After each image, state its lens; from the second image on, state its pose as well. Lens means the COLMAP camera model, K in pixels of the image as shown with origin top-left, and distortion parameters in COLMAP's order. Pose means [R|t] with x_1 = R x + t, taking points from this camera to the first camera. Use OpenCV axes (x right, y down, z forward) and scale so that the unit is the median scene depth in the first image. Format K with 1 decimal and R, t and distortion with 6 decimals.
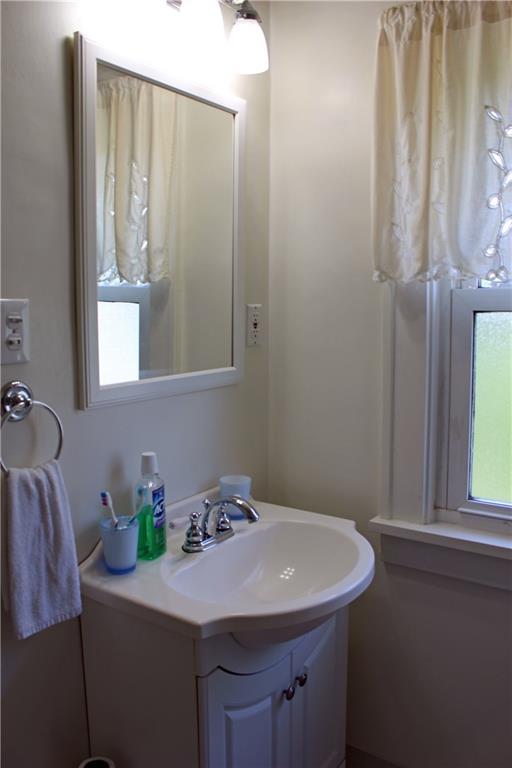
lens RADIAL K [[648.3, 0, 256.0], [0, 648.3, 384.0], [0, 0, 1]] dist [-0.171500, 0.165432]
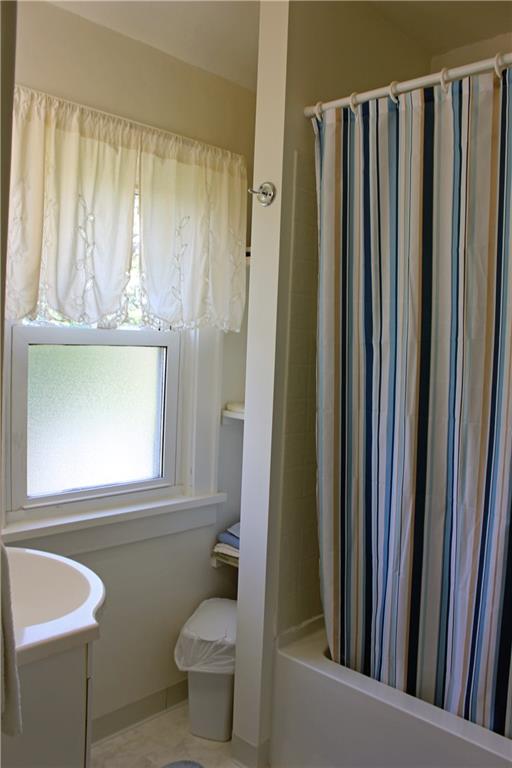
lens RADIAL K [[648.3, 0, 256.0], [0, 648.3, 384.0], [0, 0, 1]] dist [-0.171500, 0.165432]
pose [[0.137850, -0.043101, 0.989515, -0.930526], [0.084800, 0.995898, 0.031566, -0.043323], [-0.986816, 0.079560, 0.140940, 0.438608]]
